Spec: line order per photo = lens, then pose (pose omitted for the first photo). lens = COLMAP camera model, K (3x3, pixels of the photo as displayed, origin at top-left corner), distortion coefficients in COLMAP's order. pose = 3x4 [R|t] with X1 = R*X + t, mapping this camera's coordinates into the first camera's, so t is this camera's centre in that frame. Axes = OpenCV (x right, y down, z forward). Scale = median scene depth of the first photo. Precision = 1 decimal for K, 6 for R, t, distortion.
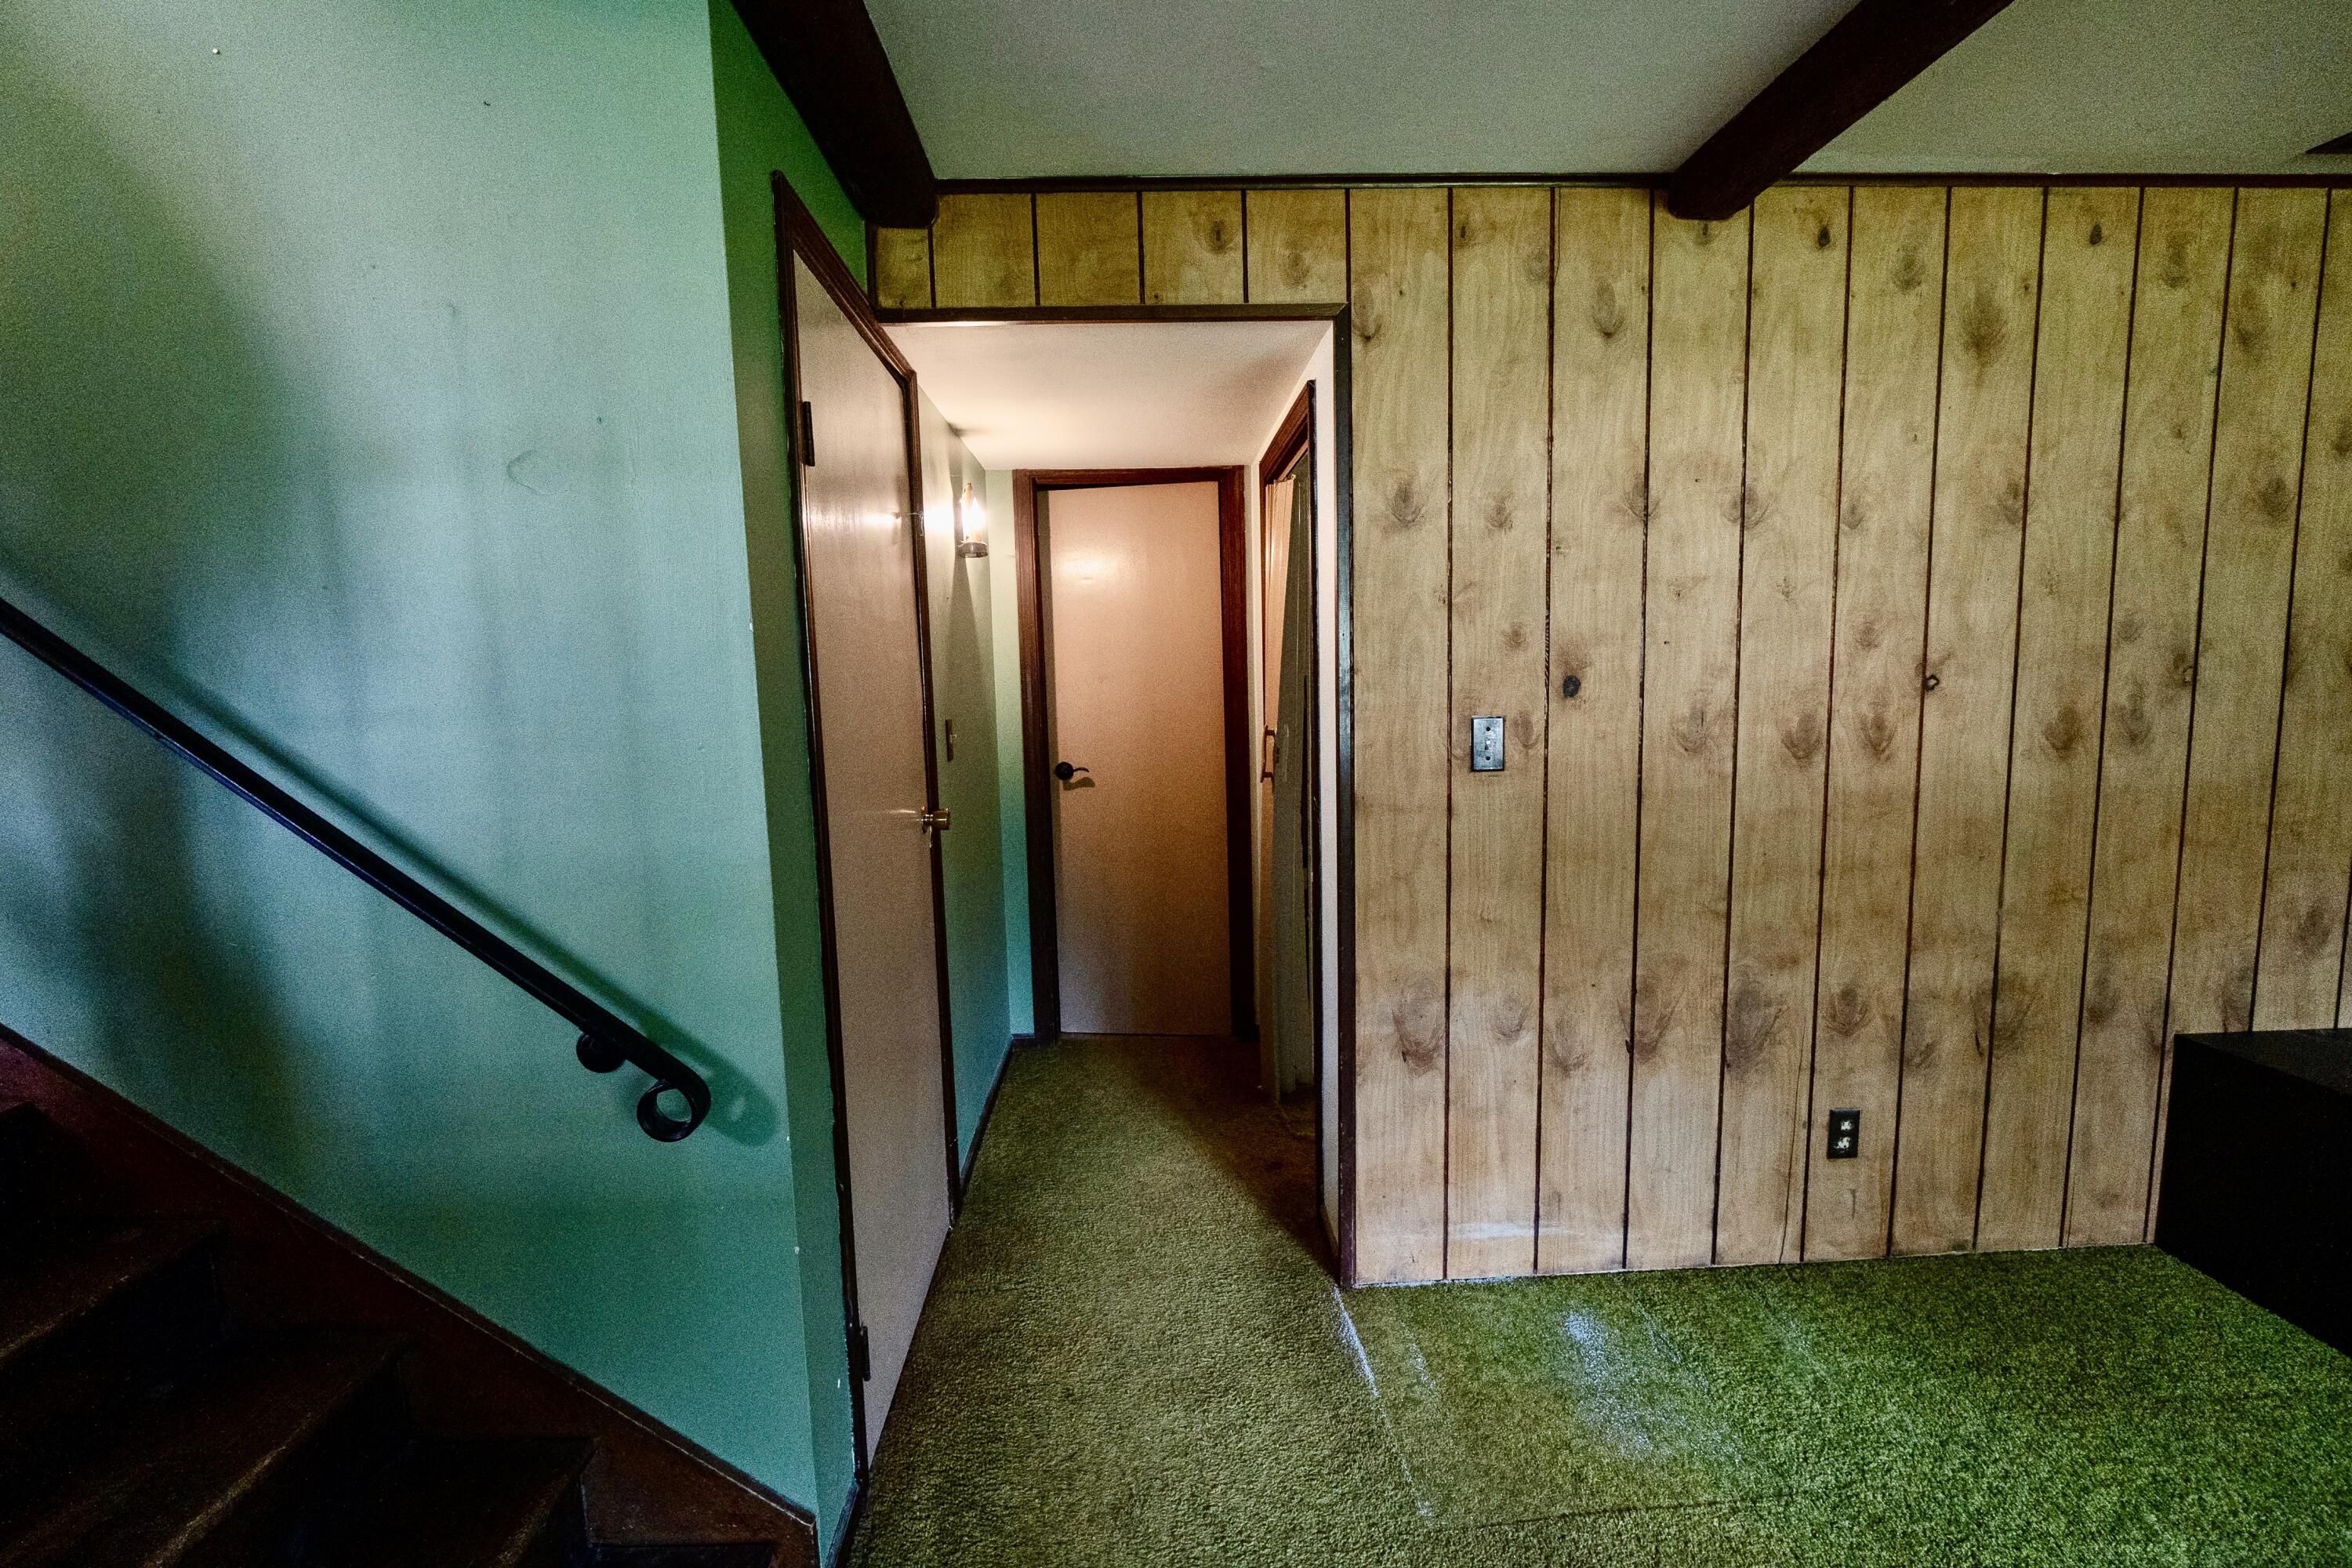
lens RADIAL K [[975.5, 0, 1162.6], [0, 975.5, 770.8], [0, 0, 1]] dist [-0.013511, 0.001944]
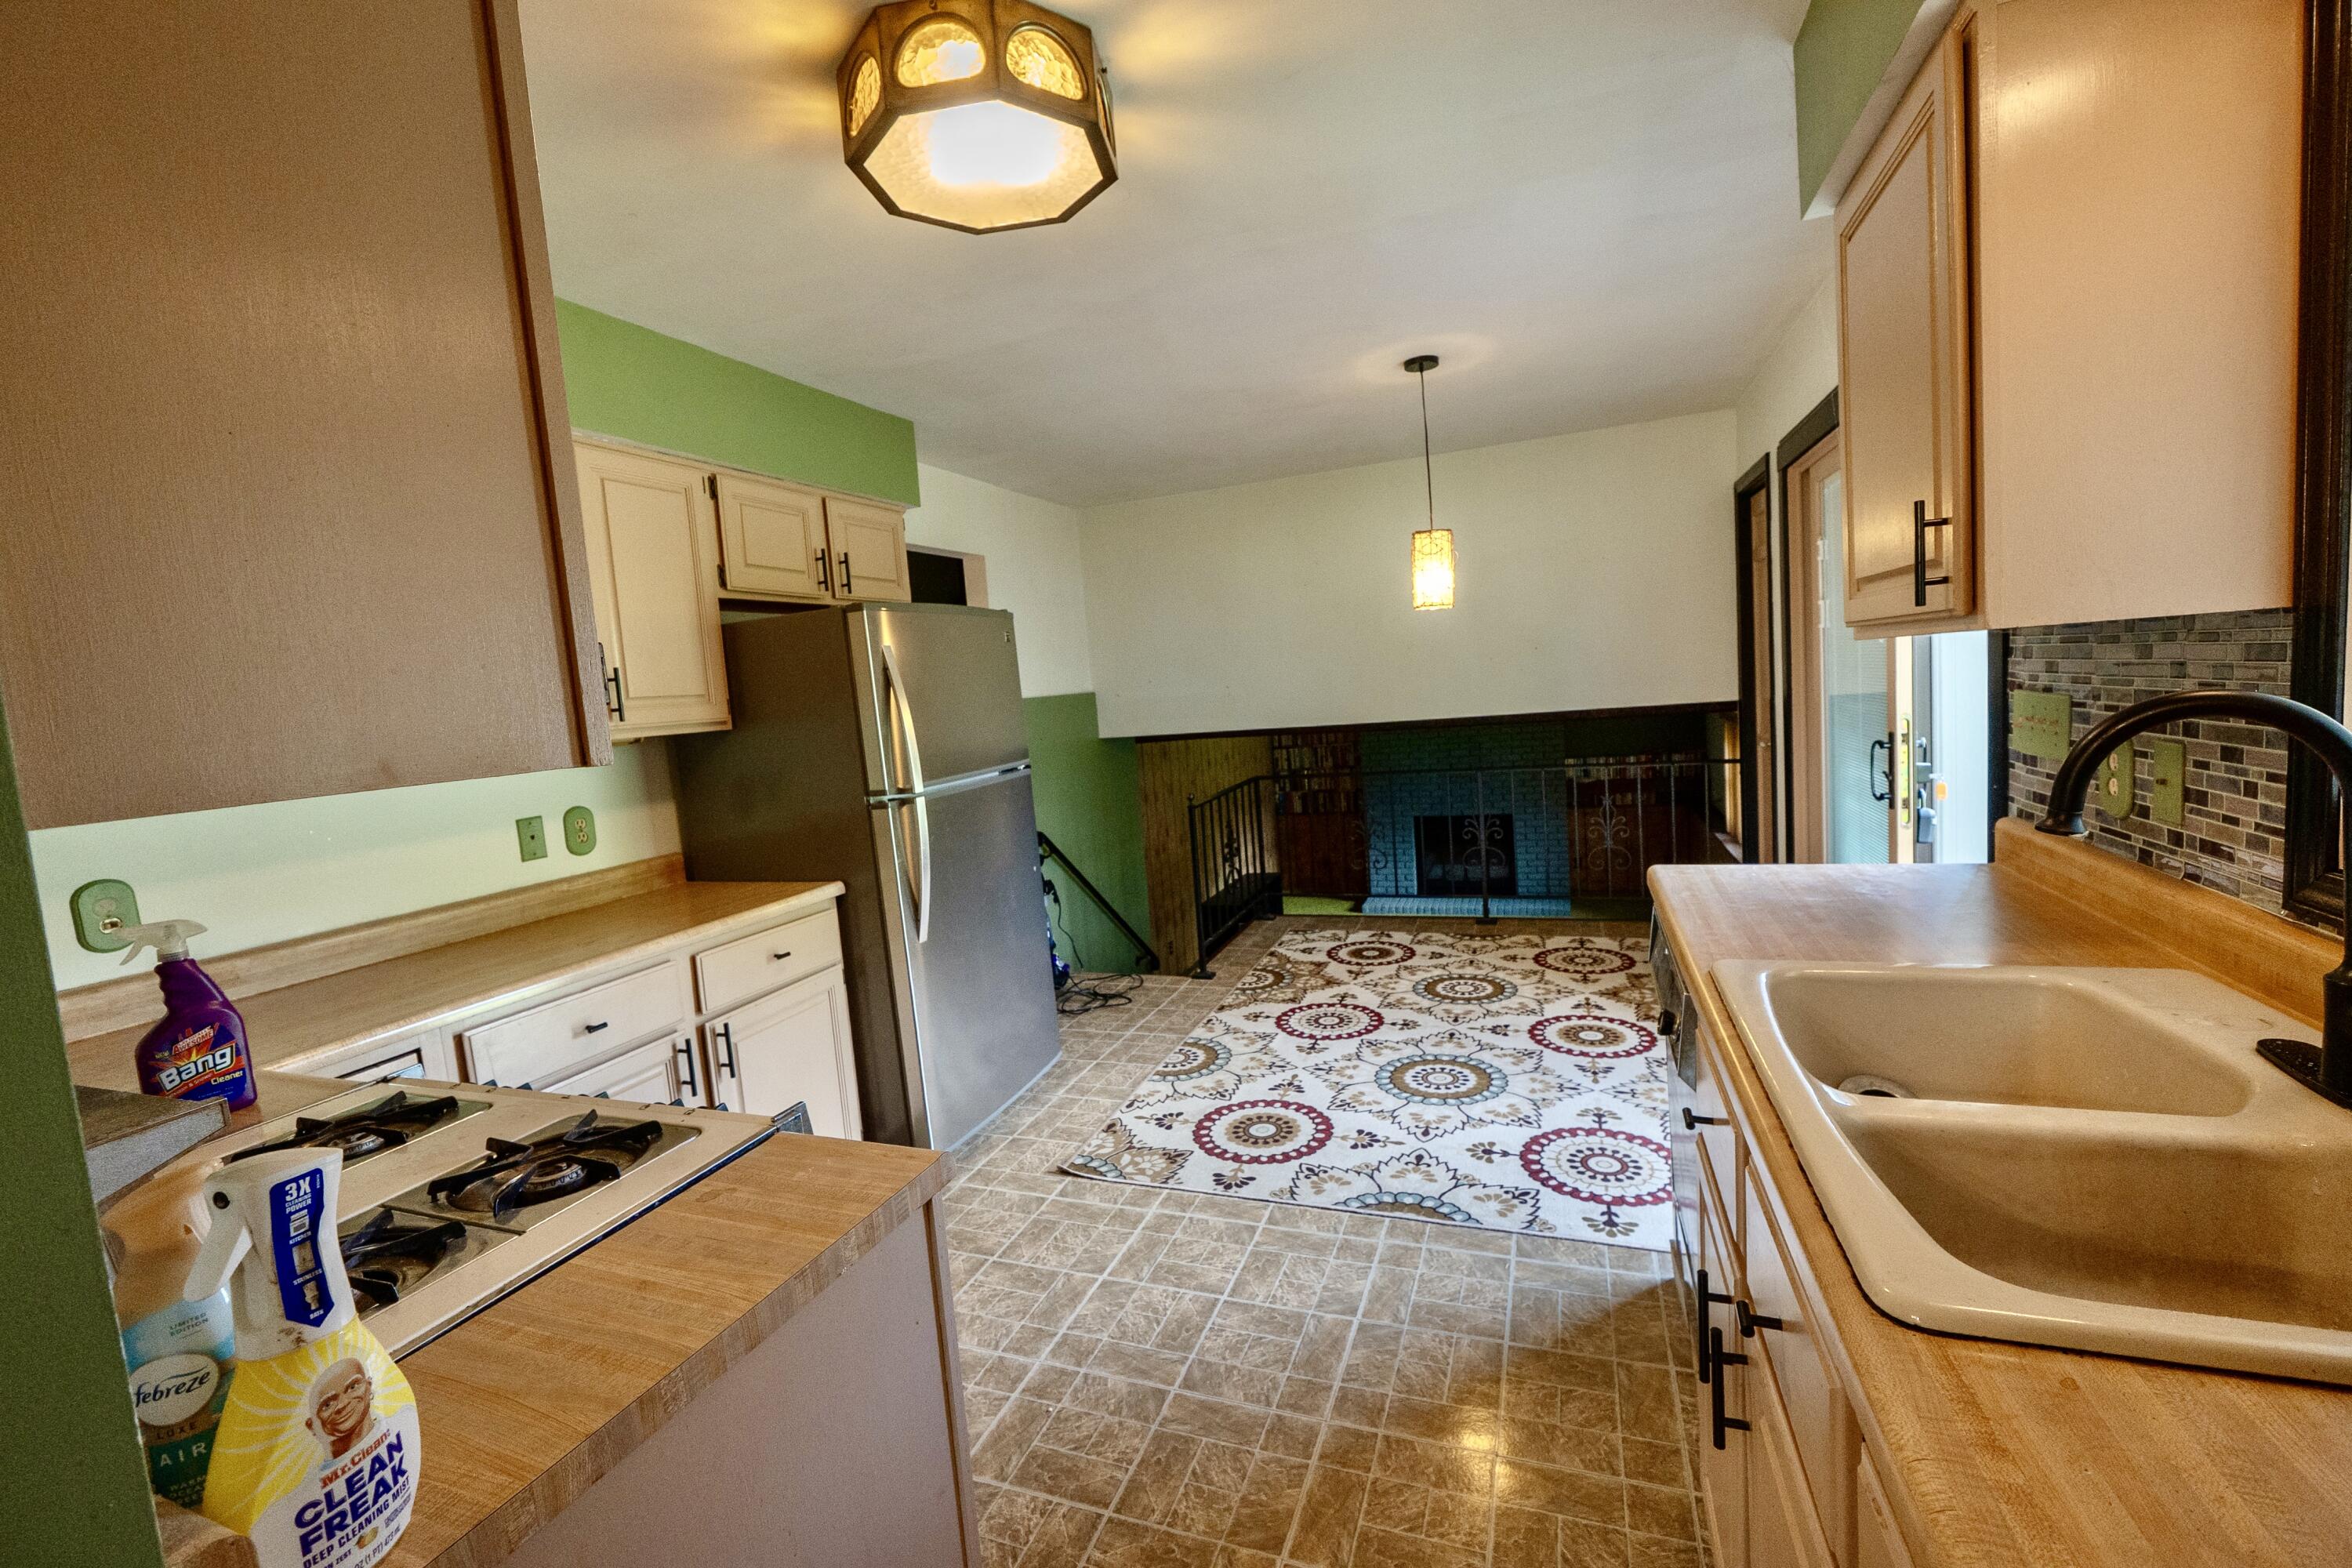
lens RADIAL K [[975.5, 0, 1184.4], [0, 975.5, 781.7], [0, 0, 1]] dist [-0.013511, 0.001944]
pose [[0.386319, -0.095938, 0.917362, -2.982160], [0.163275, 0.985982, 0.034356, -0.439717], [-0.907799, 0.136510, 0.396568, -0.748722]]
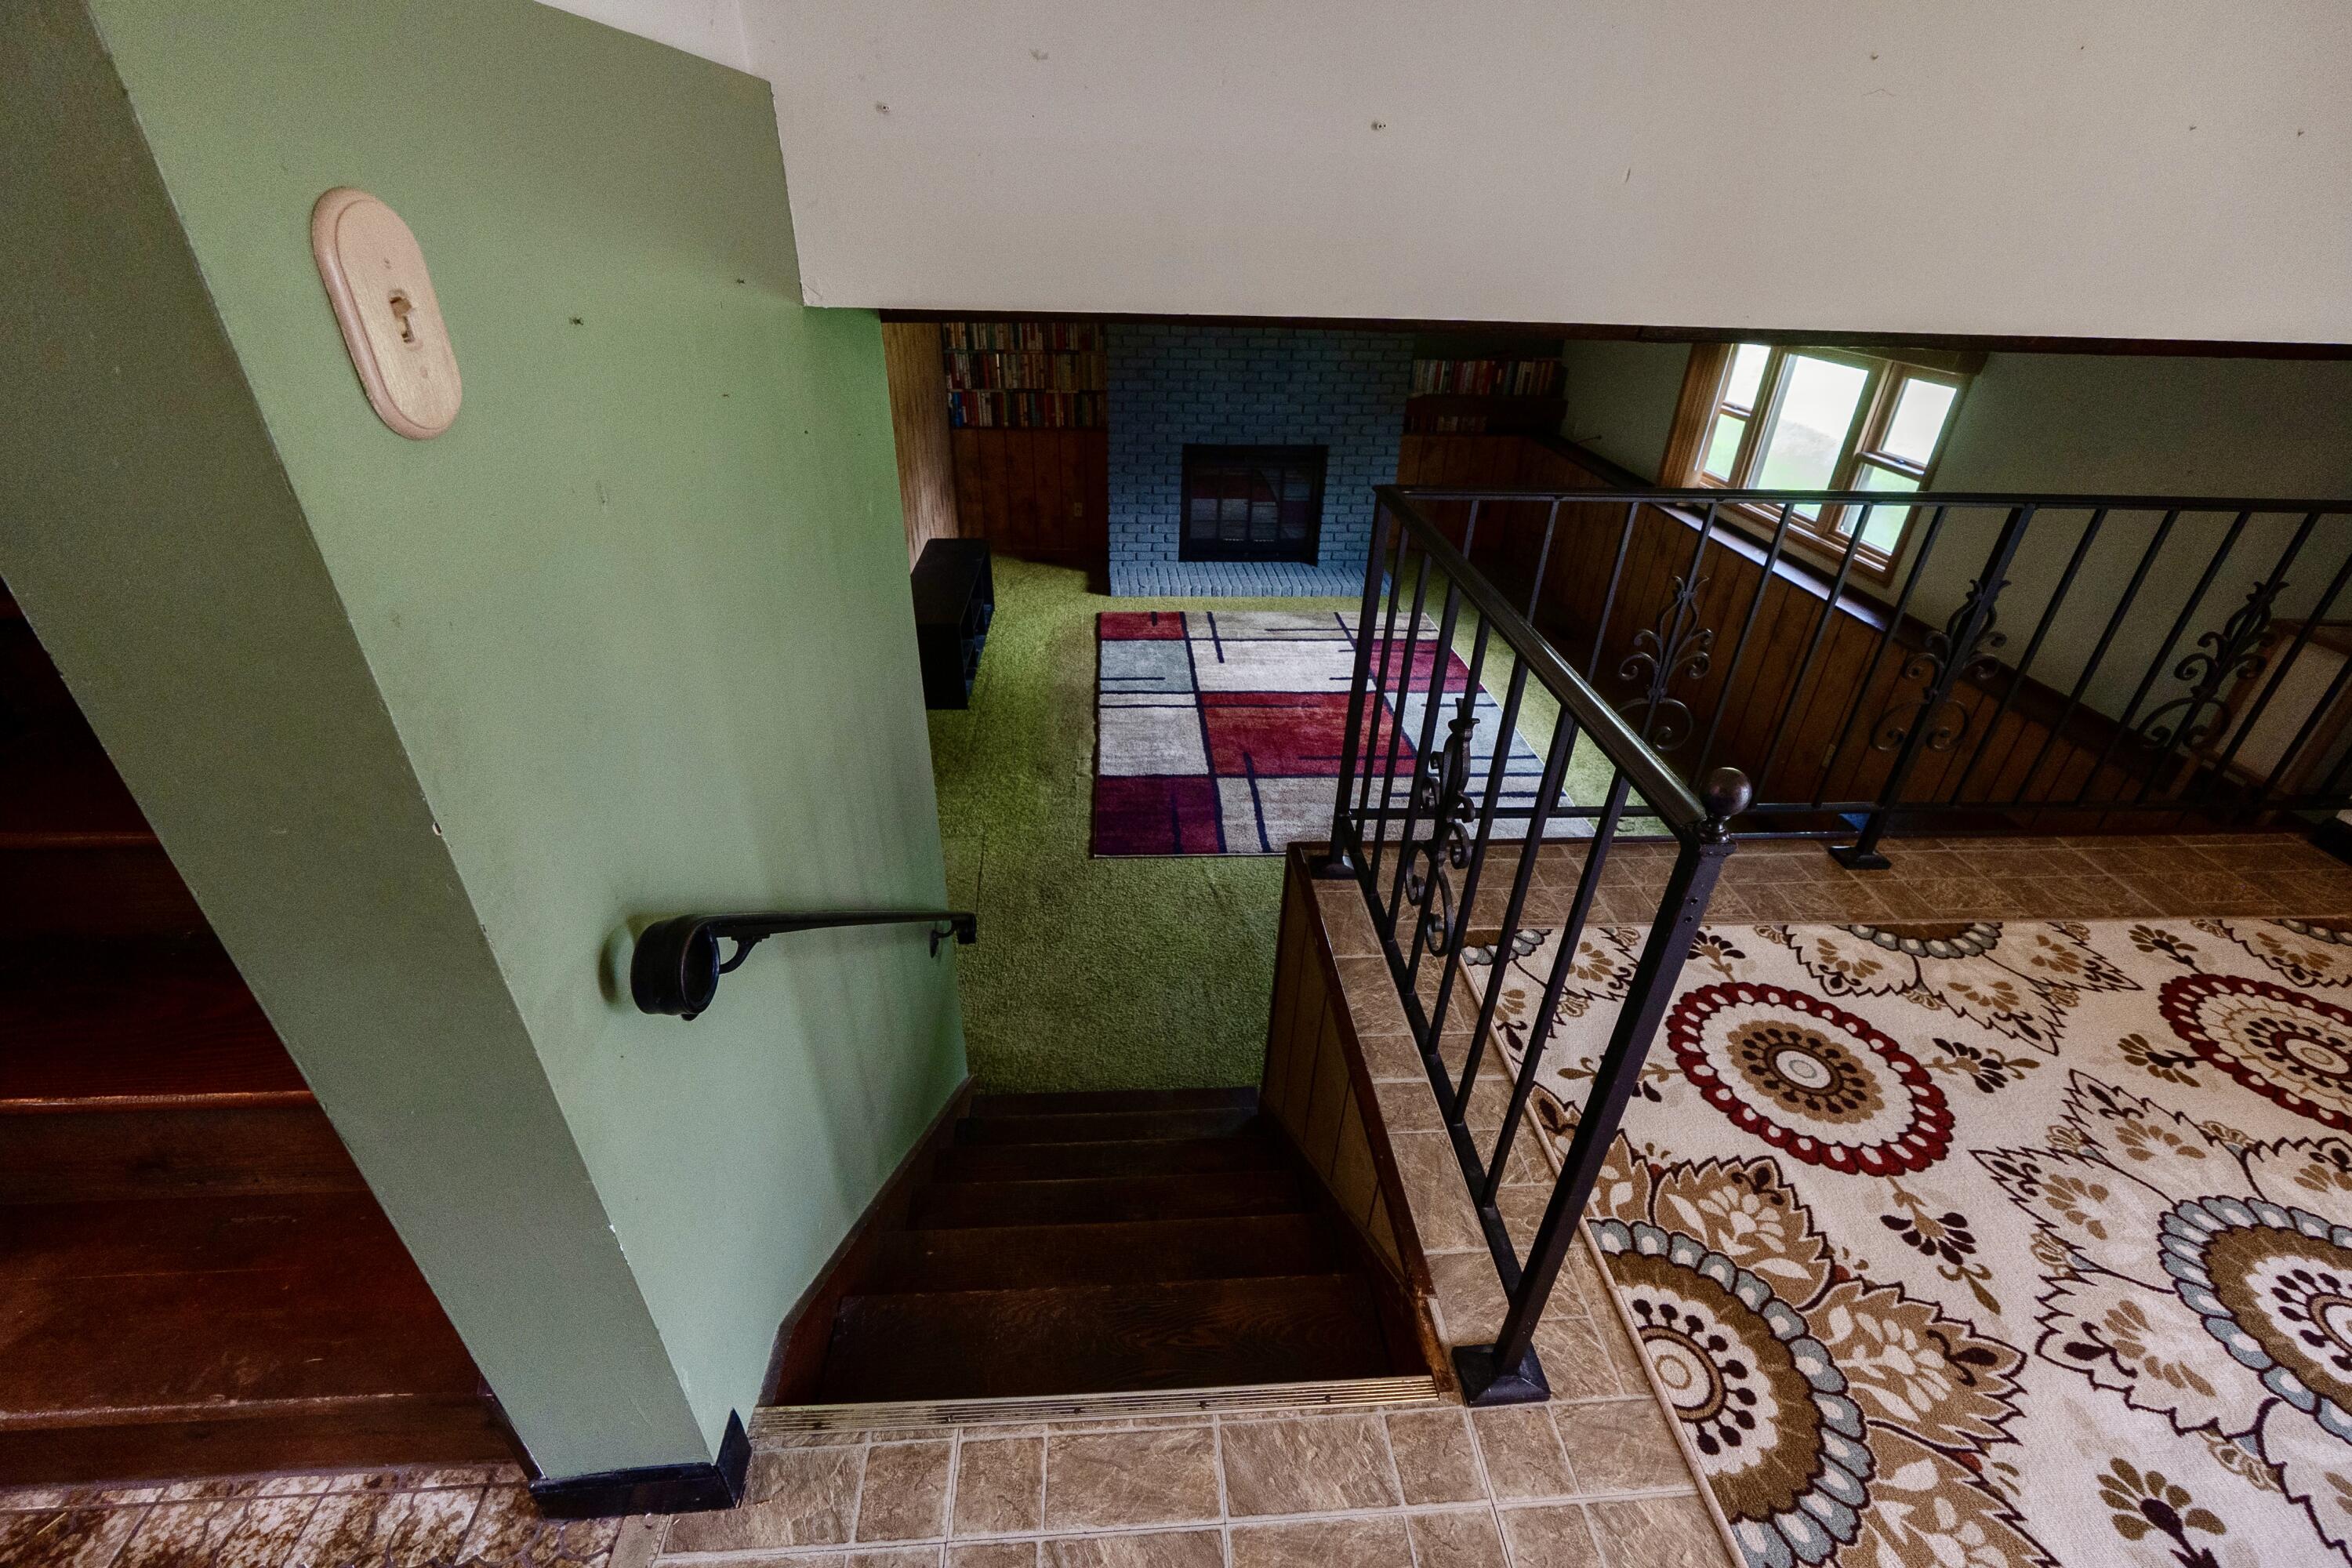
lens RADIAL K [[975.5, 0, 1173.2], [0, 975.5, 777.1], [0, 0, 1]] dist [-0.013511, 0.001944]
pose [[-0.031954, -0.488952, 0.871725, -1.283826], [0.081690, 0.867975, 0.489843, -0.533387], [-0.996145, 0.086864, 0.012208, 0.317340]]
